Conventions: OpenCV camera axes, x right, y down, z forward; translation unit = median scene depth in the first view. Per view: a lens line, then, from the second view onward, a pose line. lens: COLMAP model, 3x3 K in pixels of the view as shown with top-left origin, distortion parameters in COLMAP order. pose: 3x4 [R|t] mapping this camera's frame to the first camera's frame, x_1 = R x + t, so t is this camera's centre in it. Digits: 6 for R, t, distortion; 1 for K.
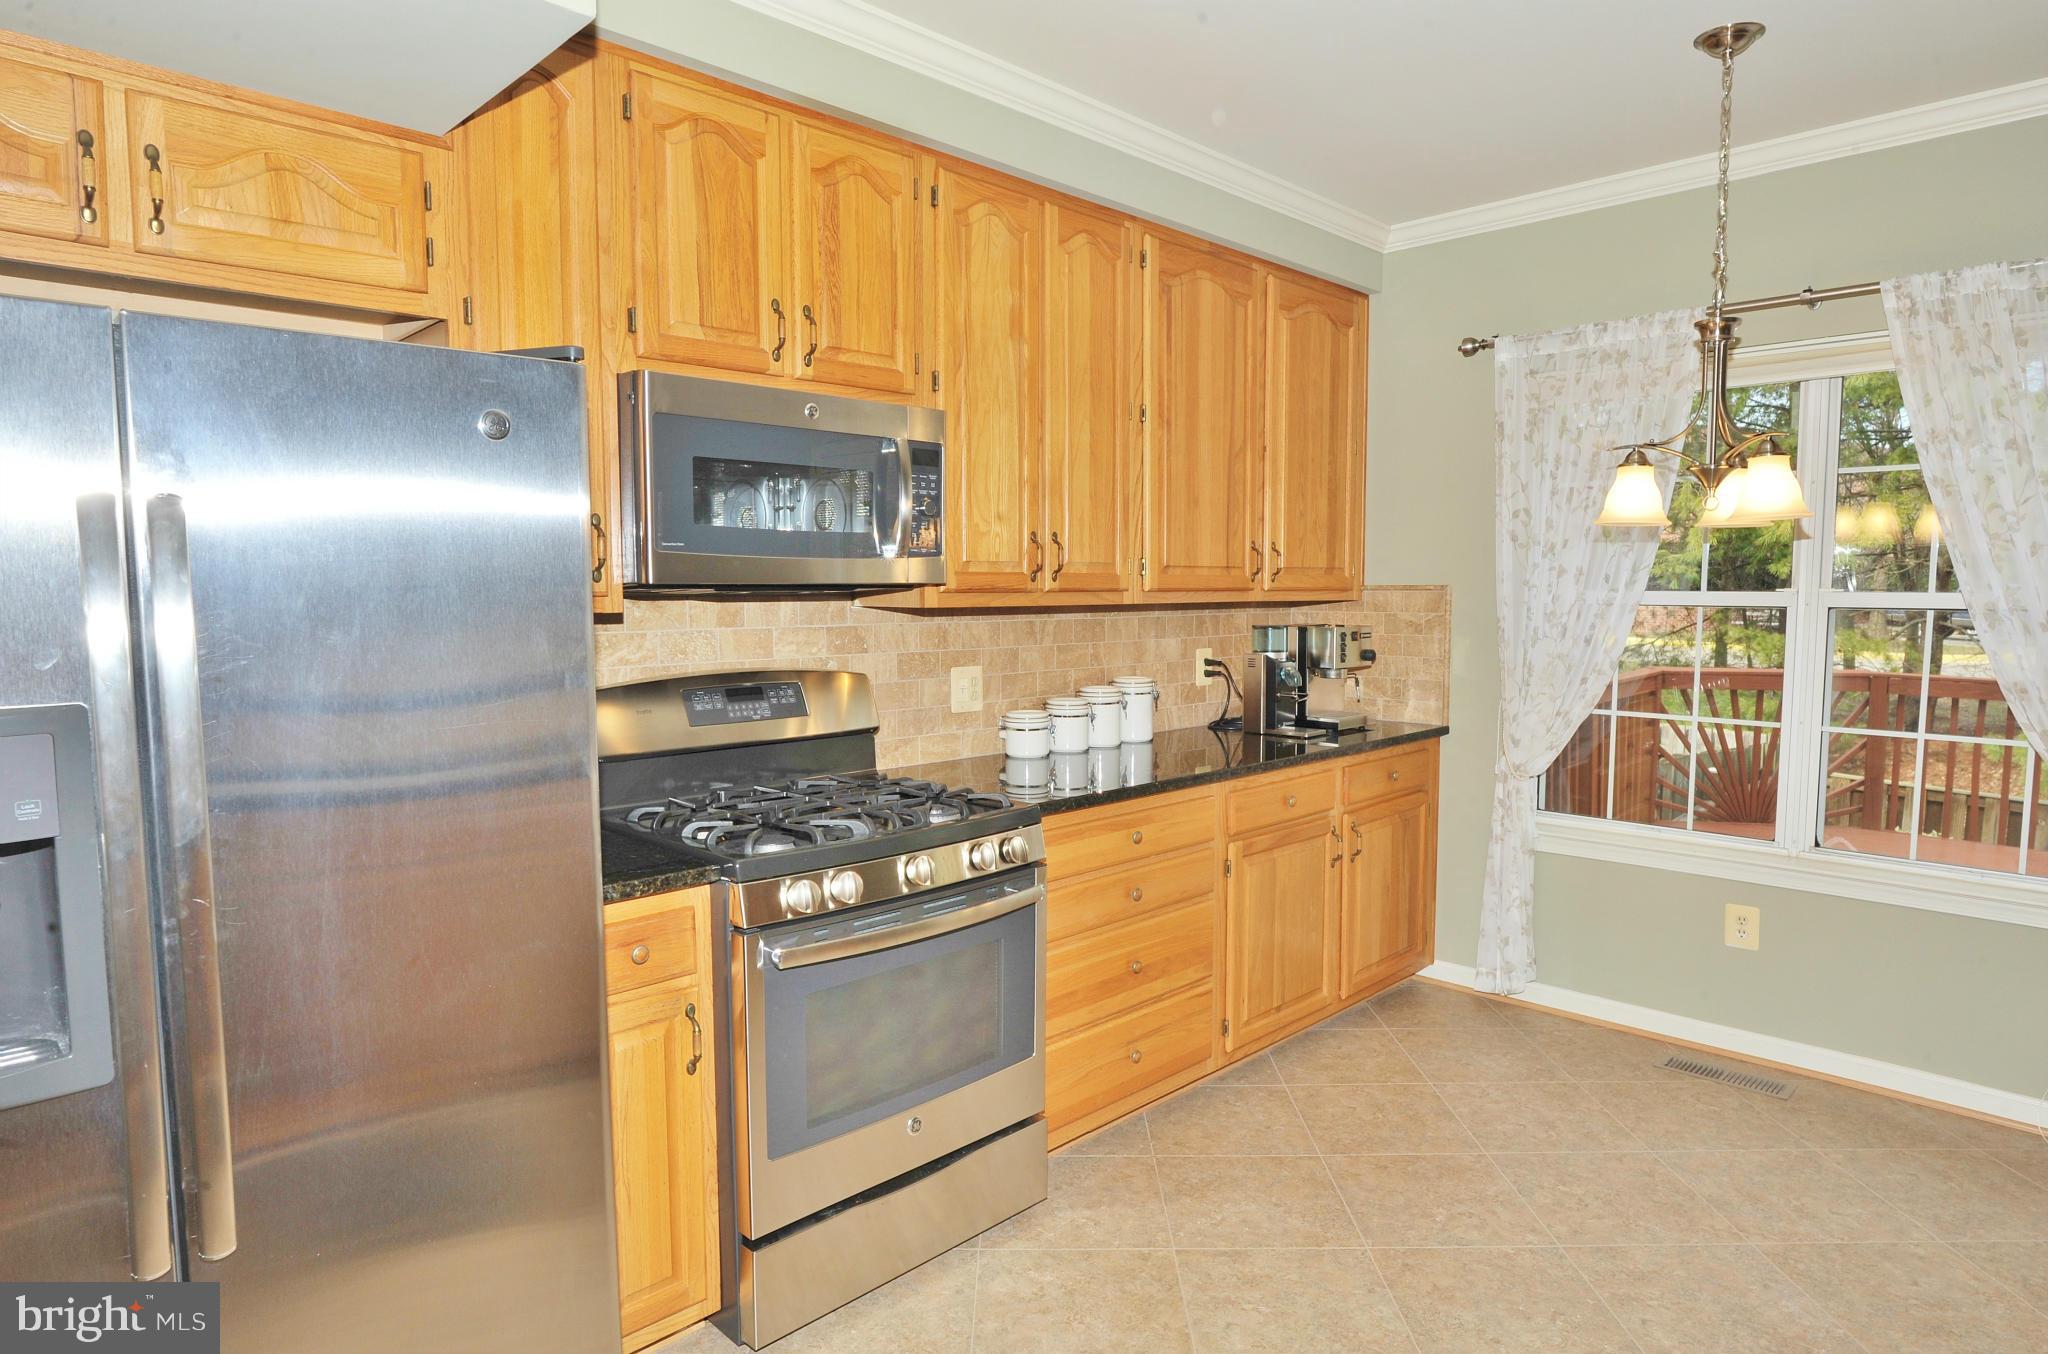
lens RADIAL K [[1185.9, 0, 1025.7], [0, 1185.9, 676.2], [0, 0, 1]] dist [-0.020019, 0.003602]
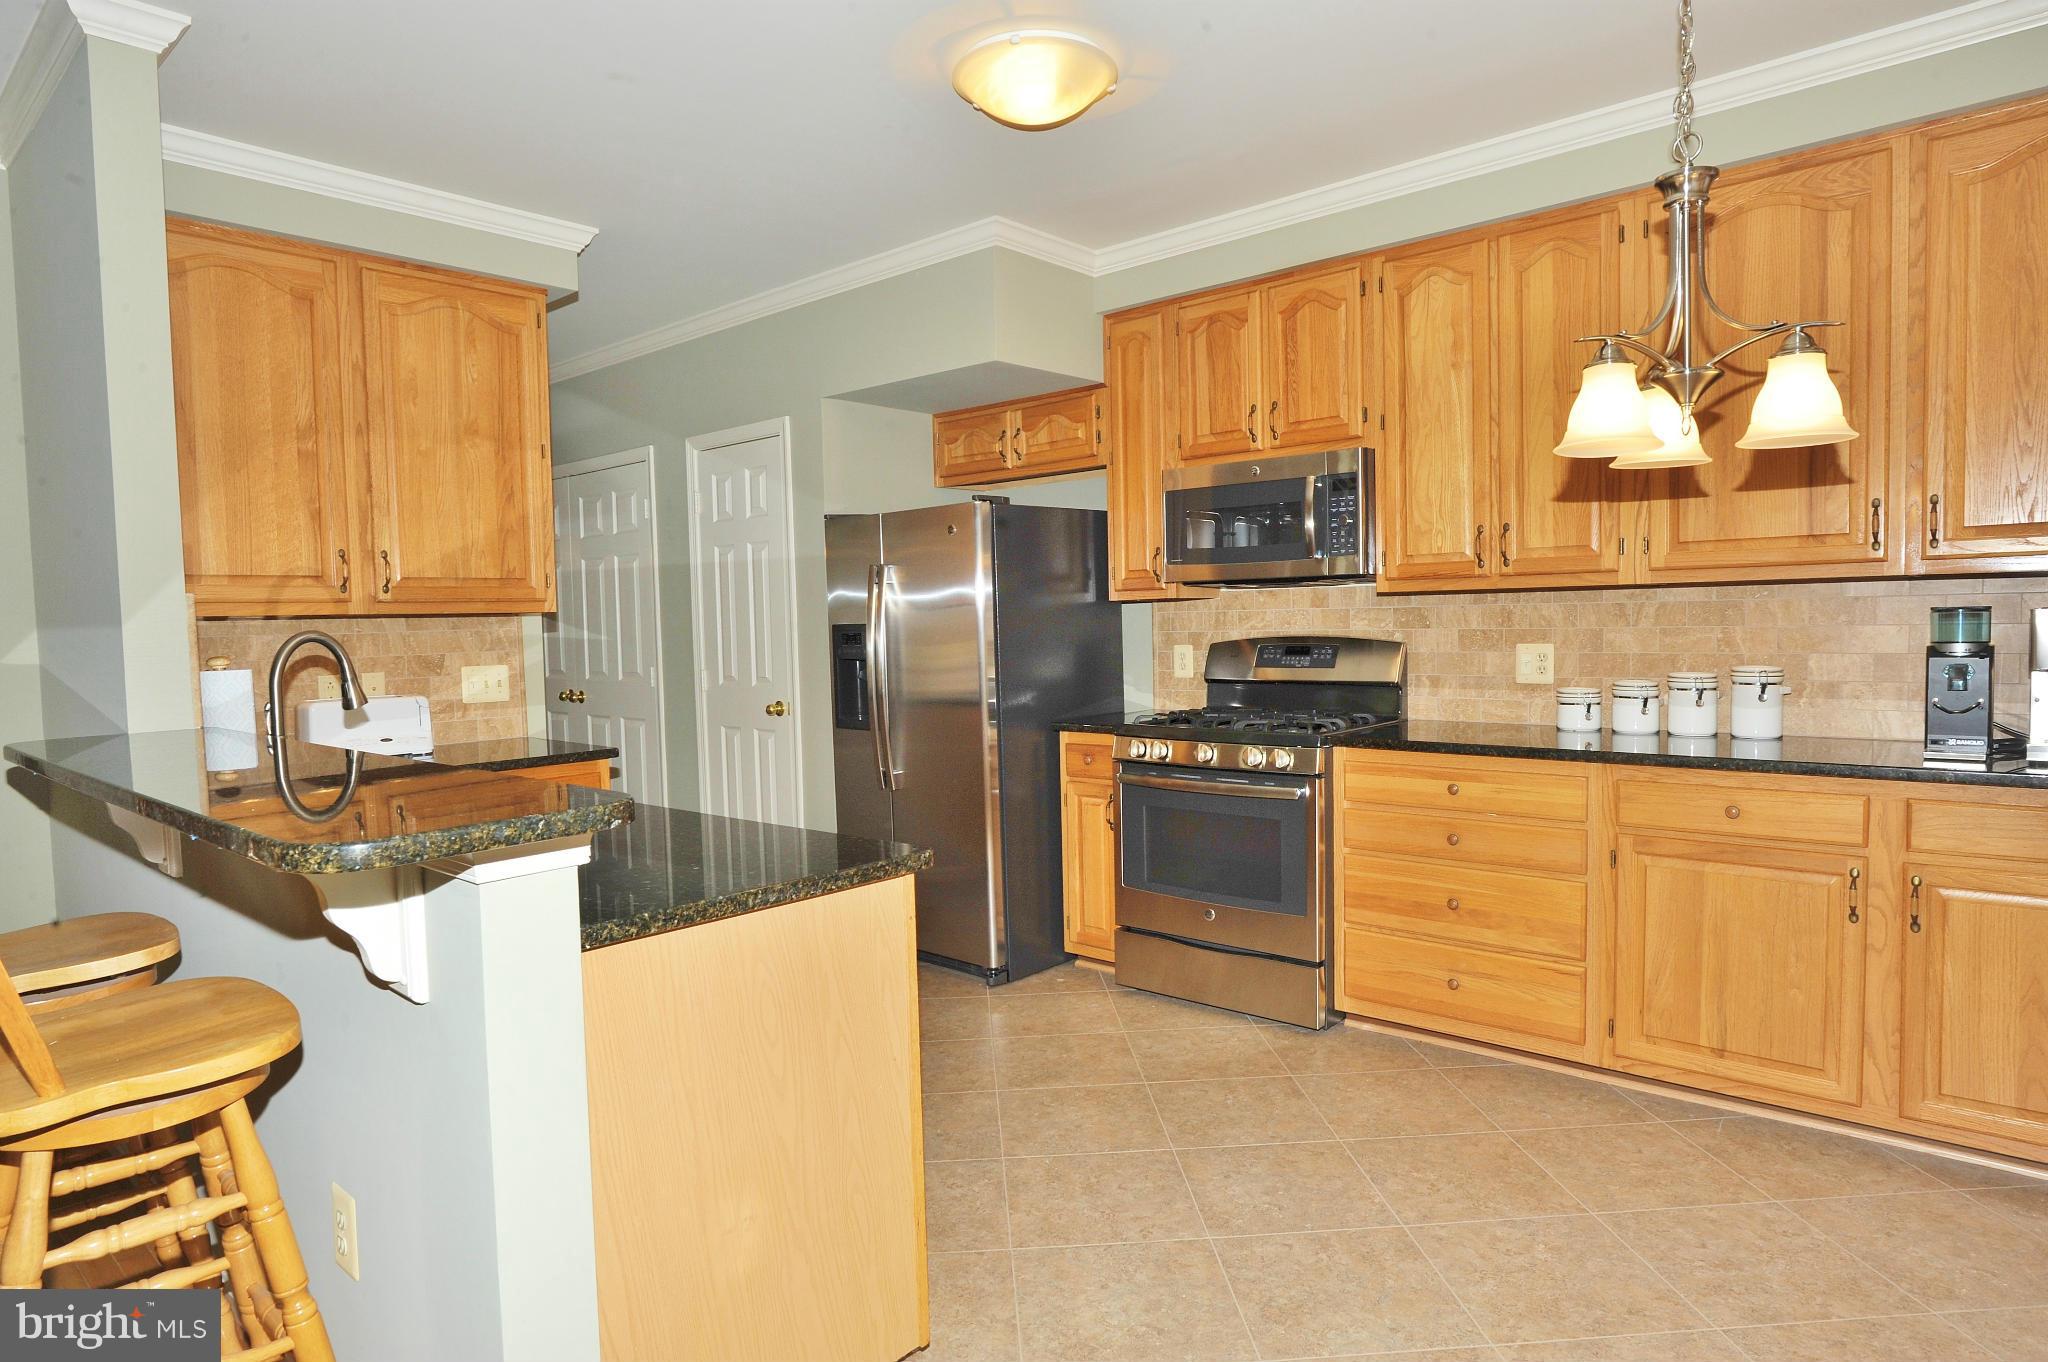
lens RADIAL K [[1170.9, 0, 1036.5], [0, 1170.9, 687.6], [0, 0, 1]] dist [-0.037522, 0.014666]
pose [[0.061713, 0.058326, -0.996388, 1.126997], [-0.054837, 0.996981, 0.054964, -0.001294], [0.996586, 0.051247, 0.064726, 0.497803]]
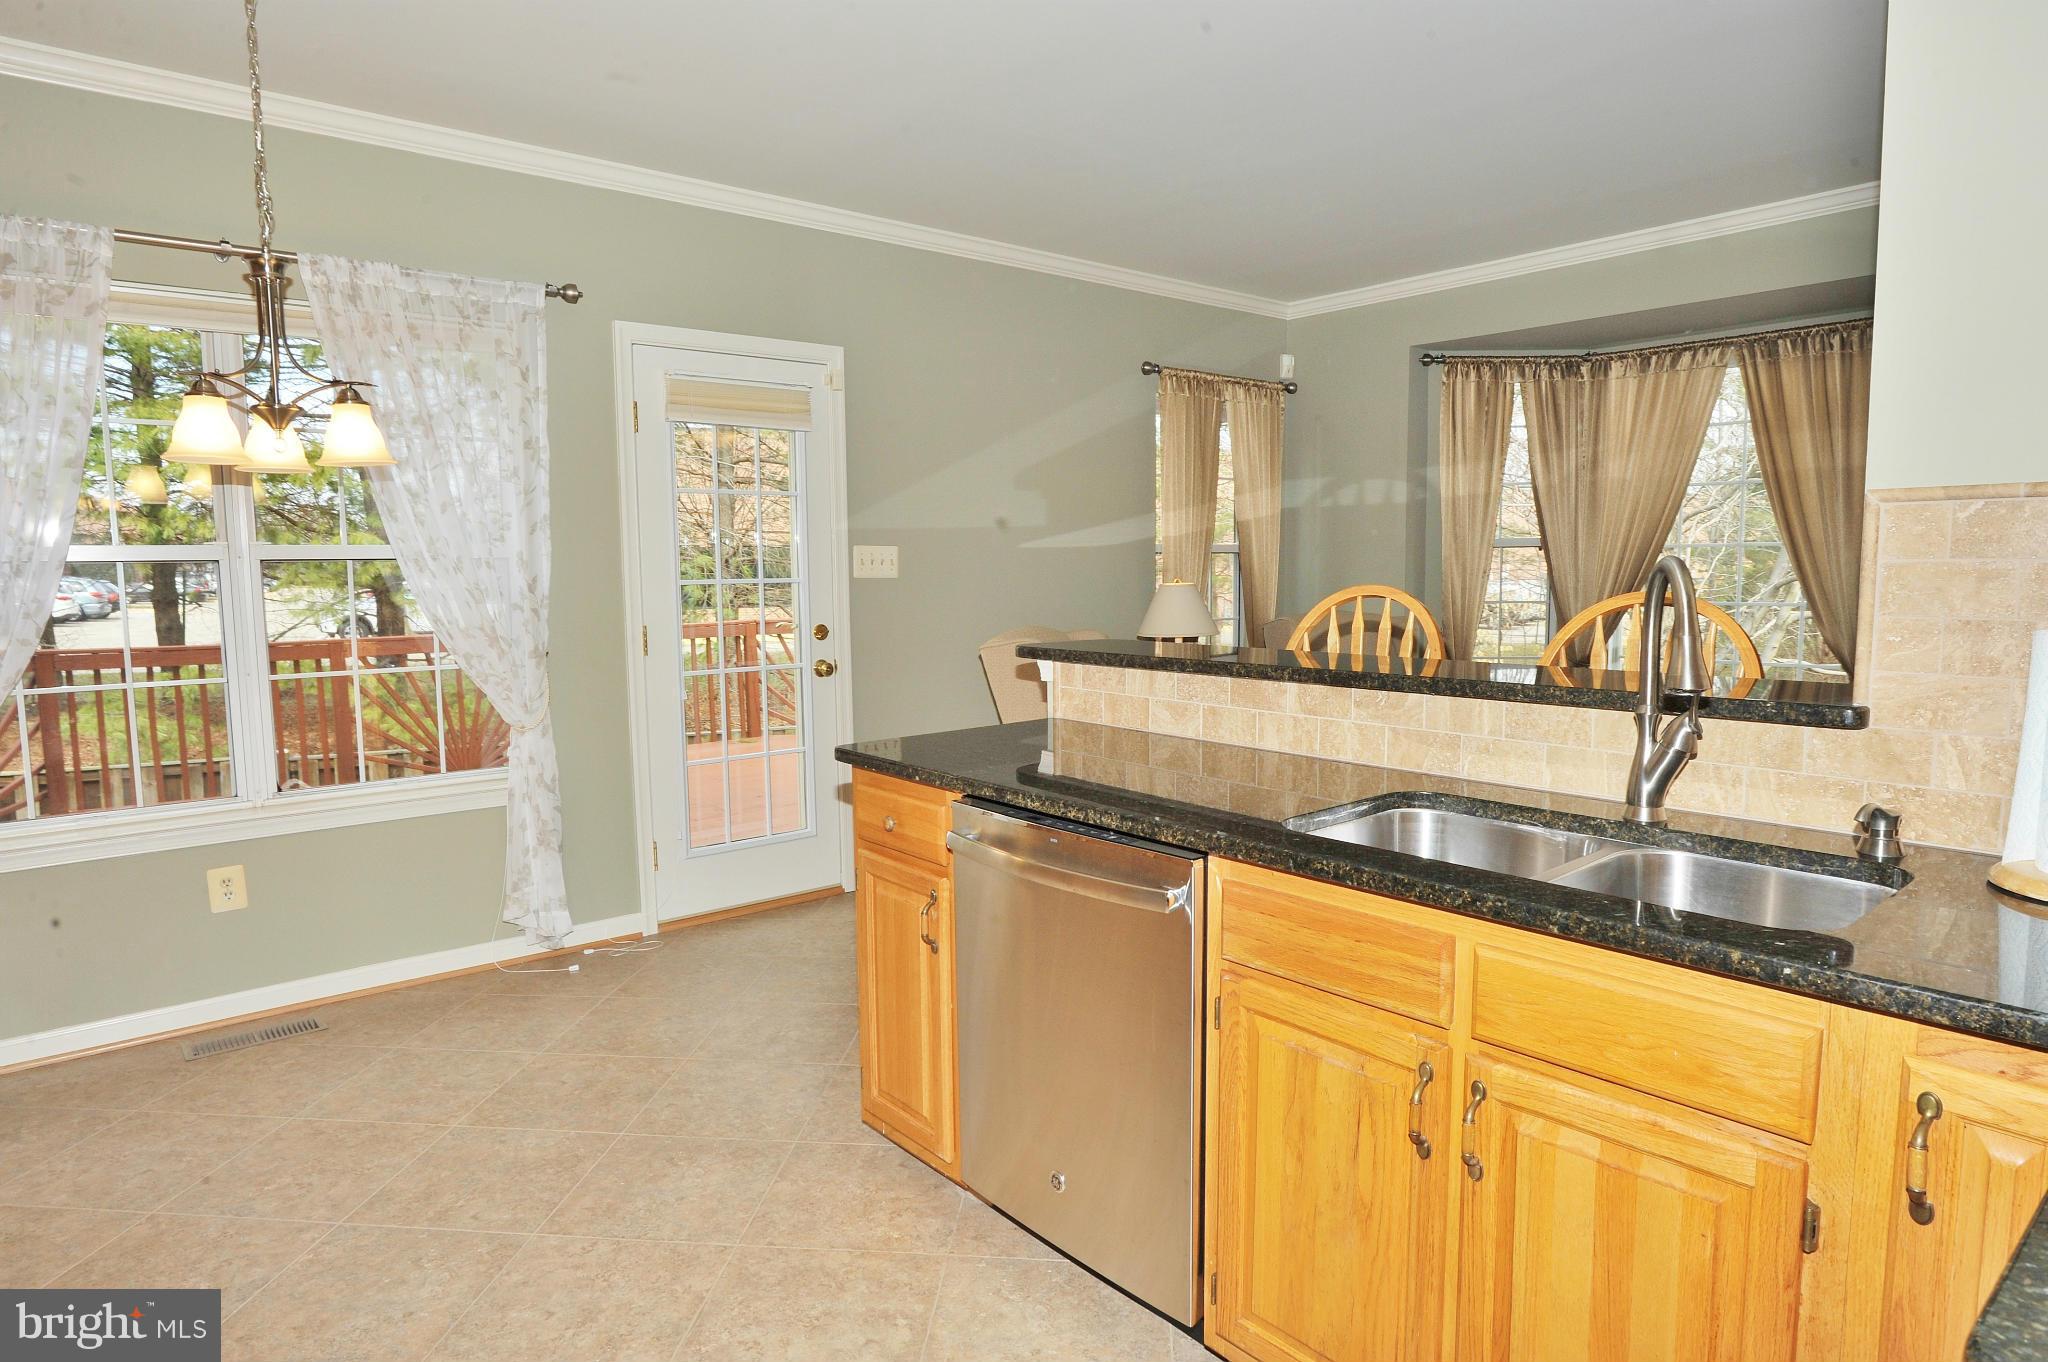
lens RADIAL K [[1170.9, 0, 1031.4], [0, 1170.9, 679.0], [0, 0, 1]] dist [-0.037522, 0.014666]
pose [[0.083149, -0.101467, 0.991358, -0.303784], [0.090086, 0.991495, 0.093925, 0.011935], [-0.992457, 0.081498, 0.091582, 0.269541]]
